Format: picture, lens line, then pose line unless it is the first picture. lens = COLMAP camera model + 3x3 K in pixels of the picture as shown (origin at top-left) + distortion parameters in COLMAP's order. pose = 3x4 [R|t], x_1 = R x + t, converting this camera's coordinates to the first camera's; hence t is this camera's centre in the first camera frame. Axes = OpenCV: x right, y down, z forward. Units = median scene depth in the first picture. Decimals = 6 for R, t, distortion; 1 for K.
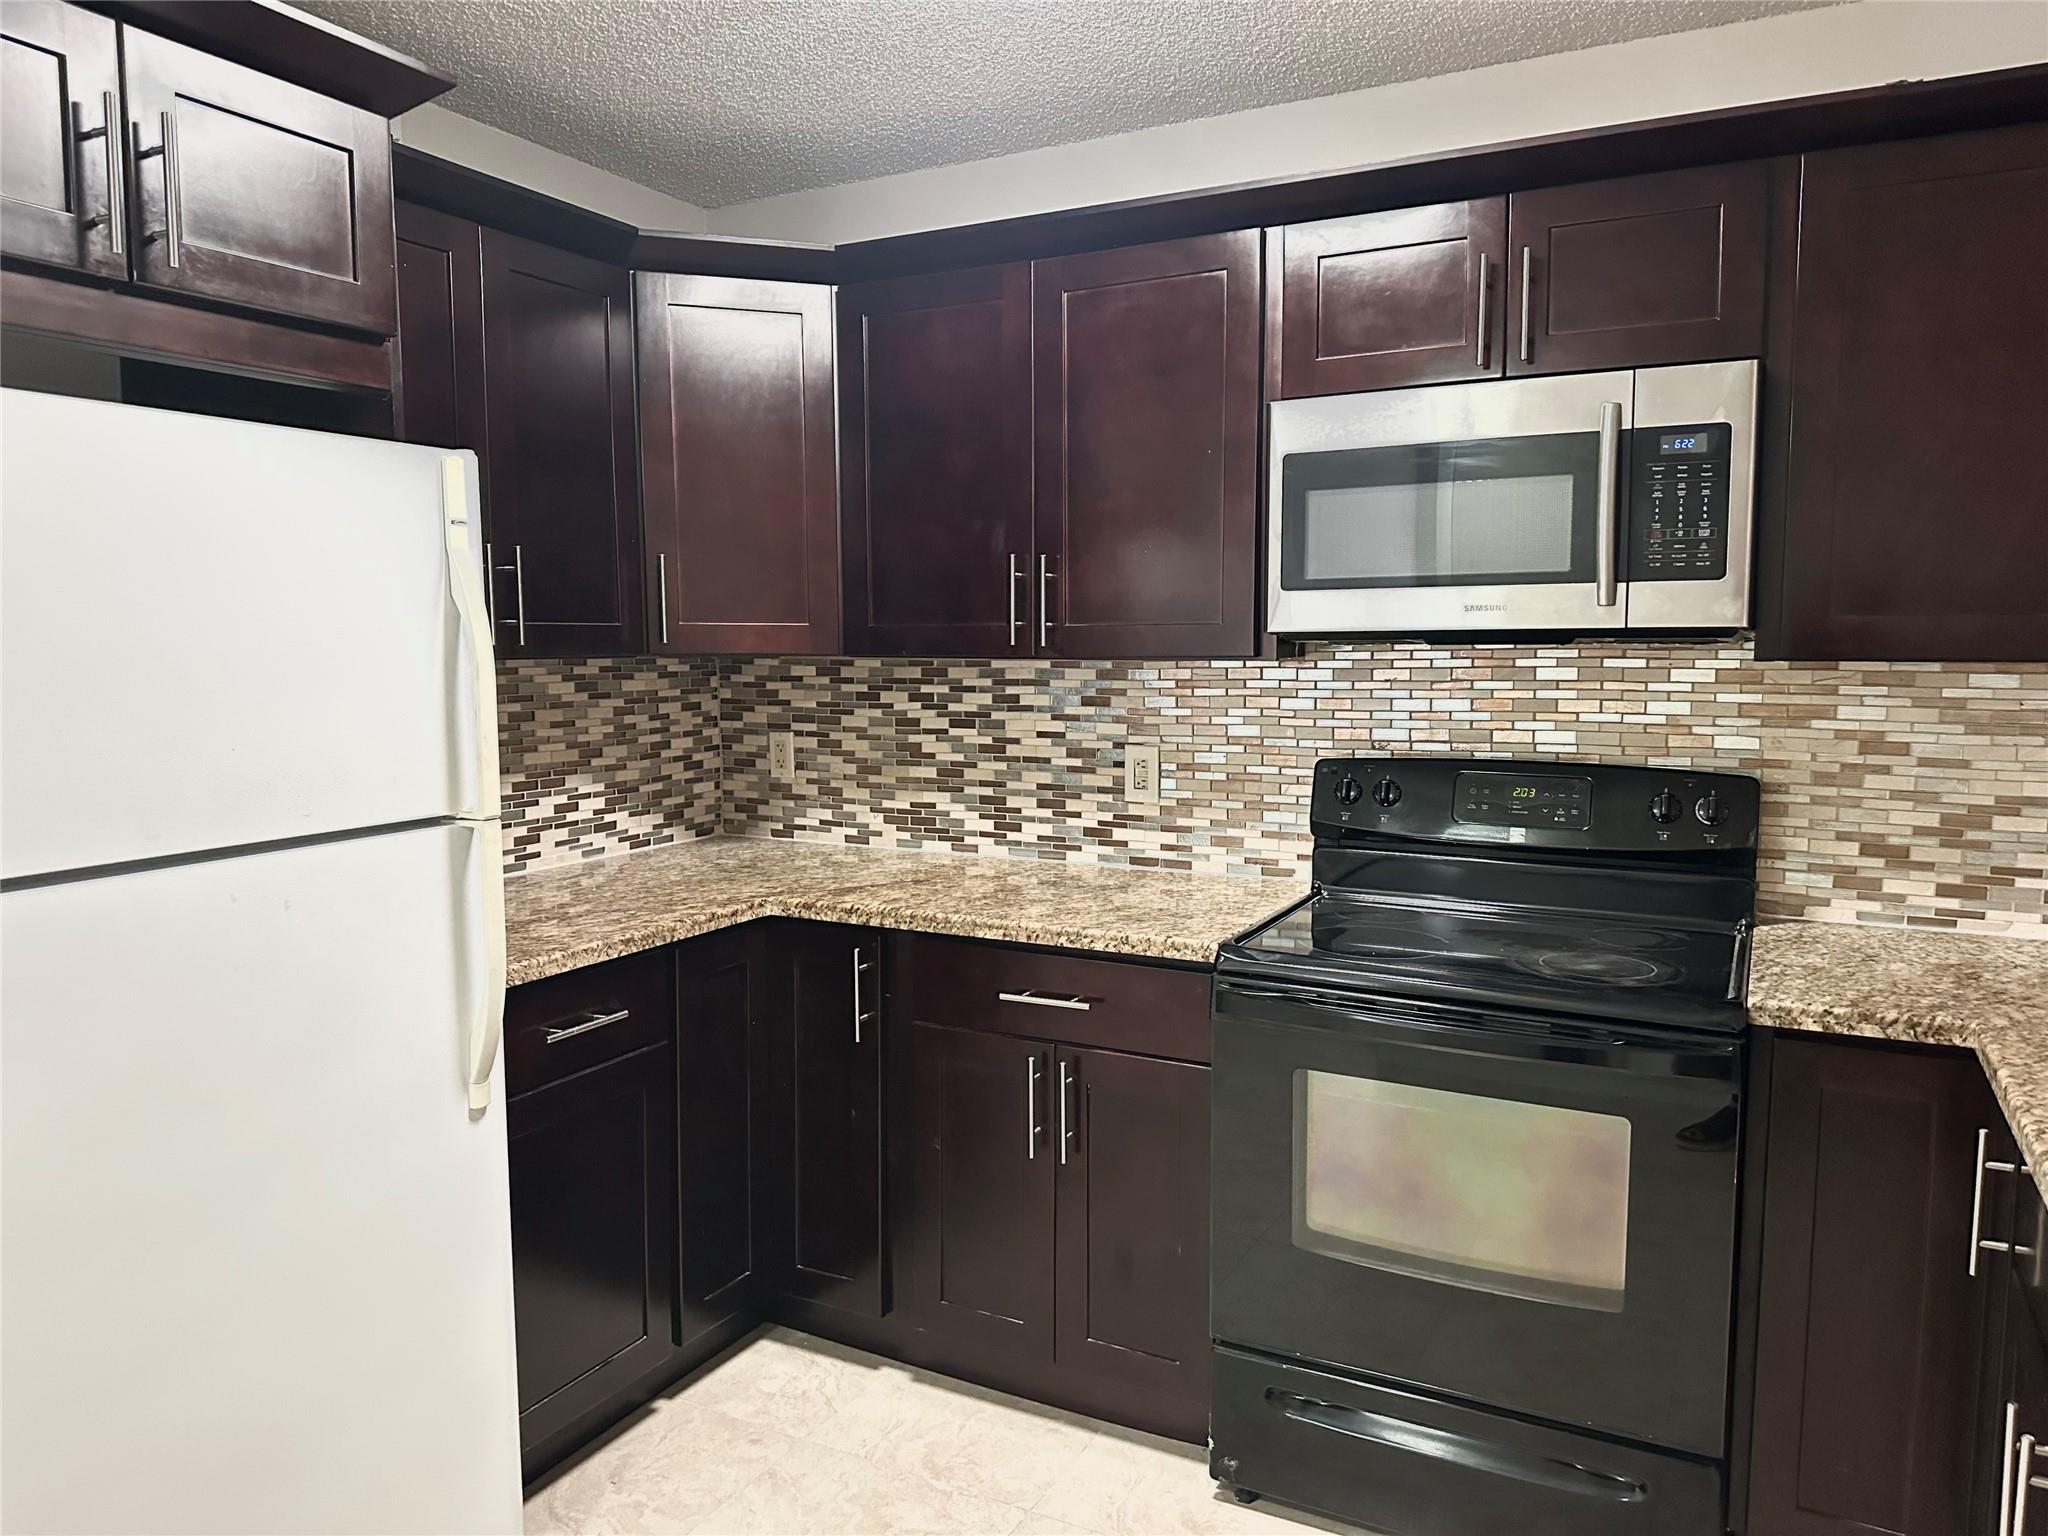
lens RADIAL K [[1428.8, 0, 1009.7], [0, 1428.8, 767.3], [0, 0, 1]] dist [0.007076, -0.016075]
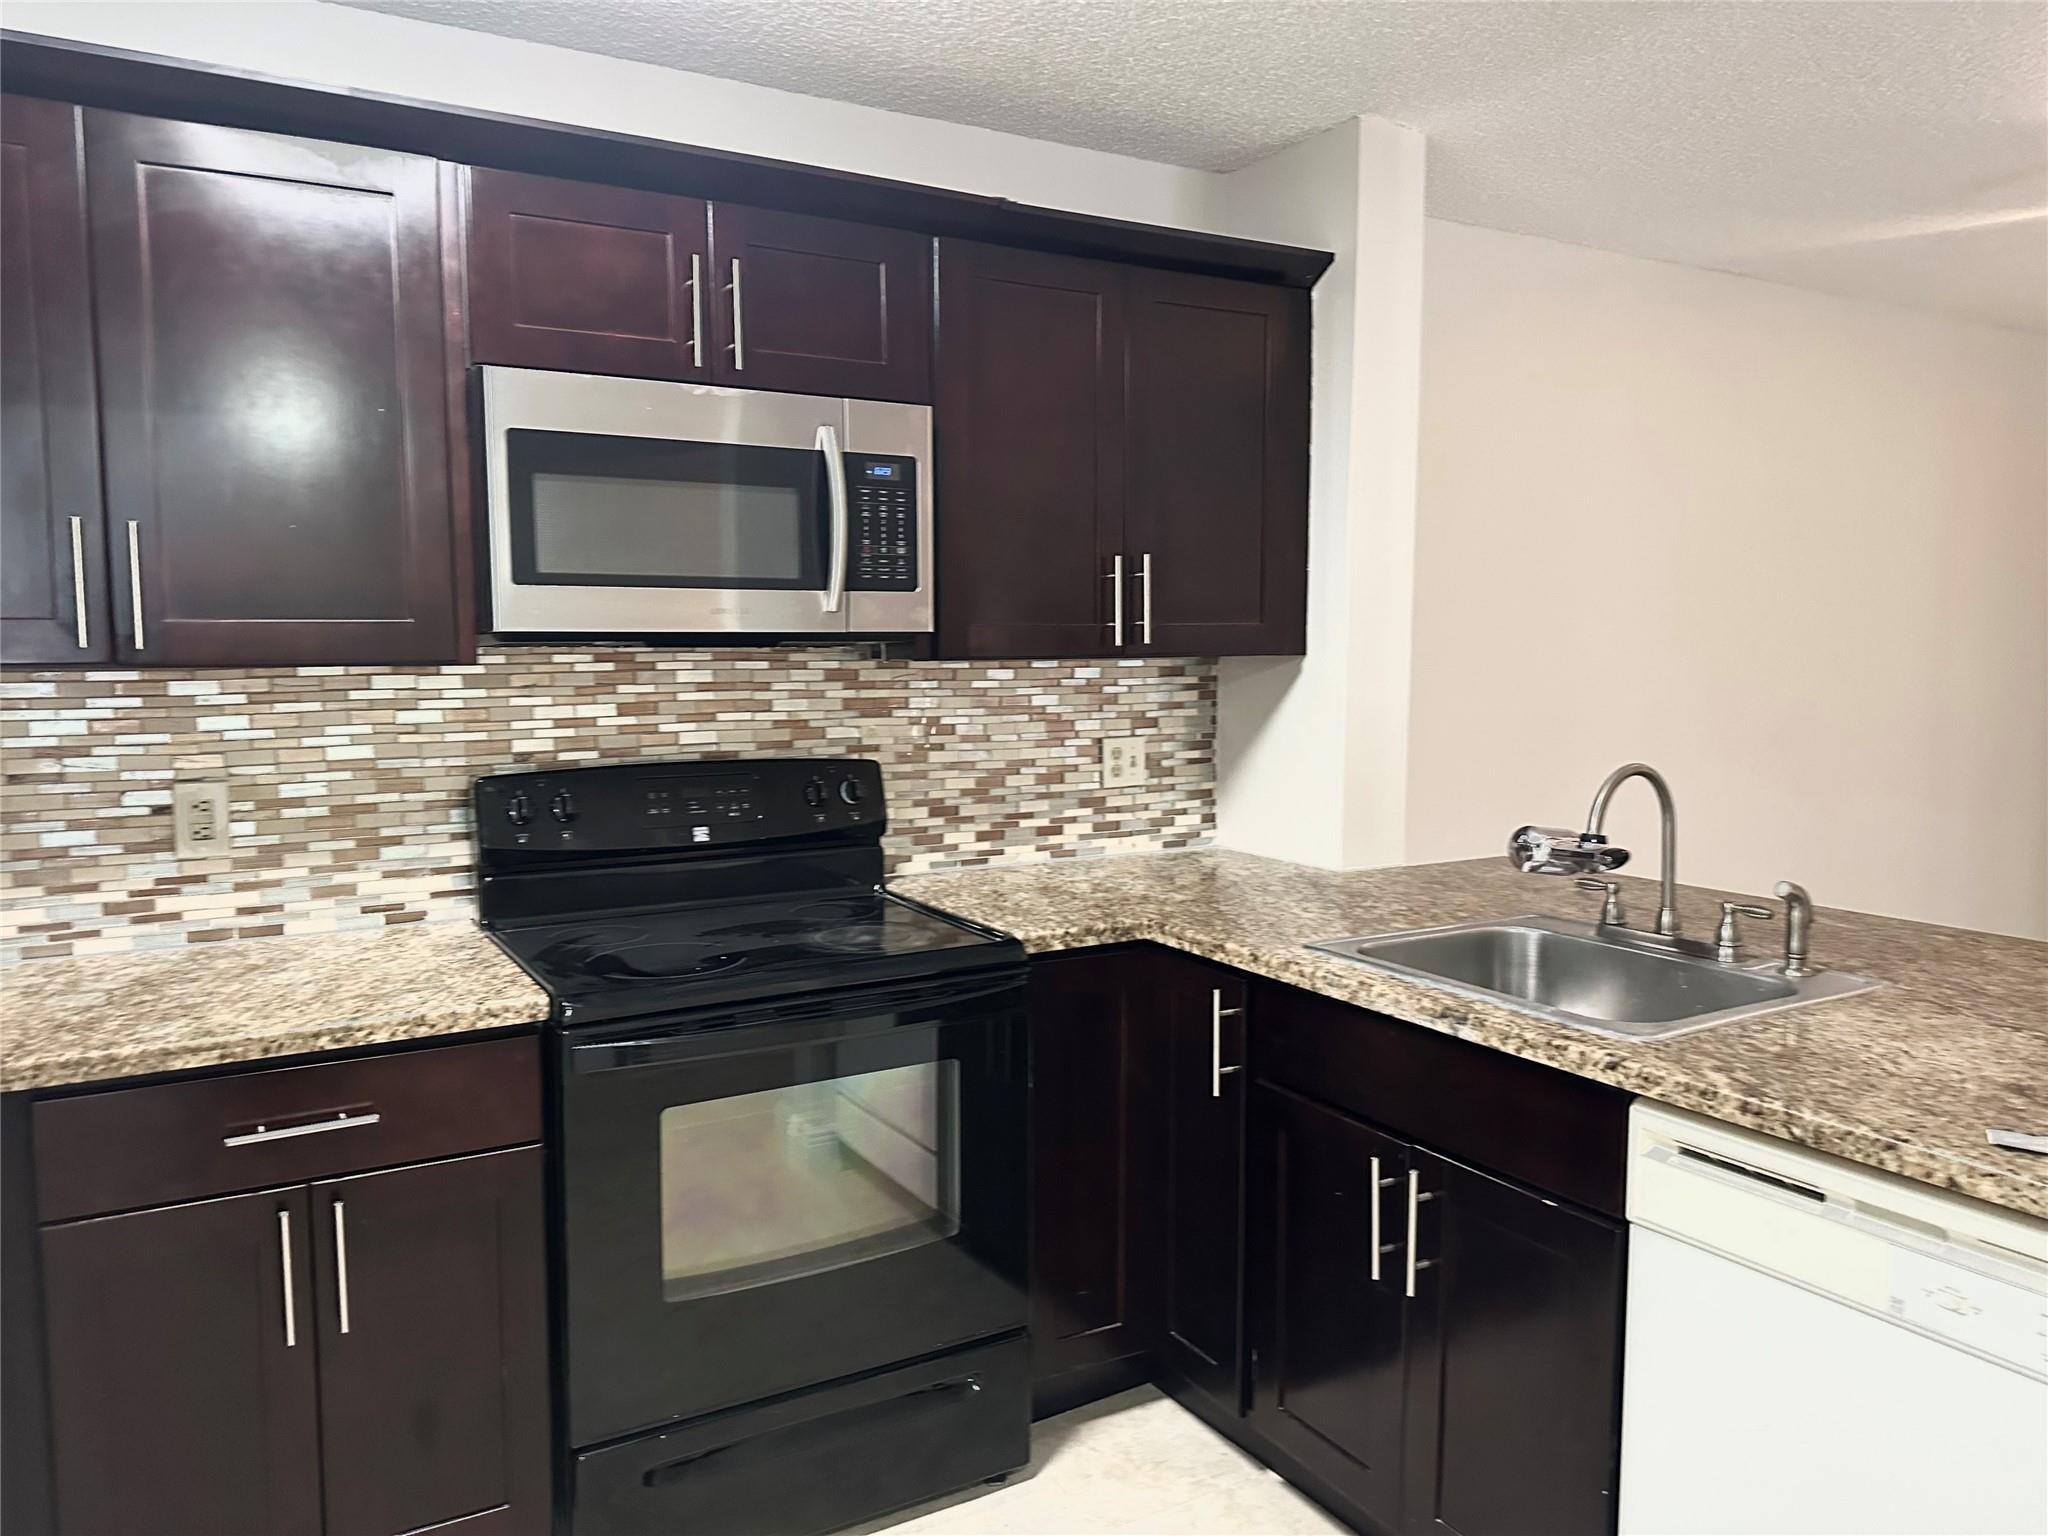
lens RADIAL K [[1428.8, 0, 1018.0], [0, 1428.8, 765.0], [0, 0, 1]] dist [0.007076, -0.016075]
pose [[0.487574, -0.071093, 0.870183, -0.436381], [0.076668, 0.996315, 0.038439, -0.024858], [-0.869709, 0.047973, 0.491228, 0.317393]]
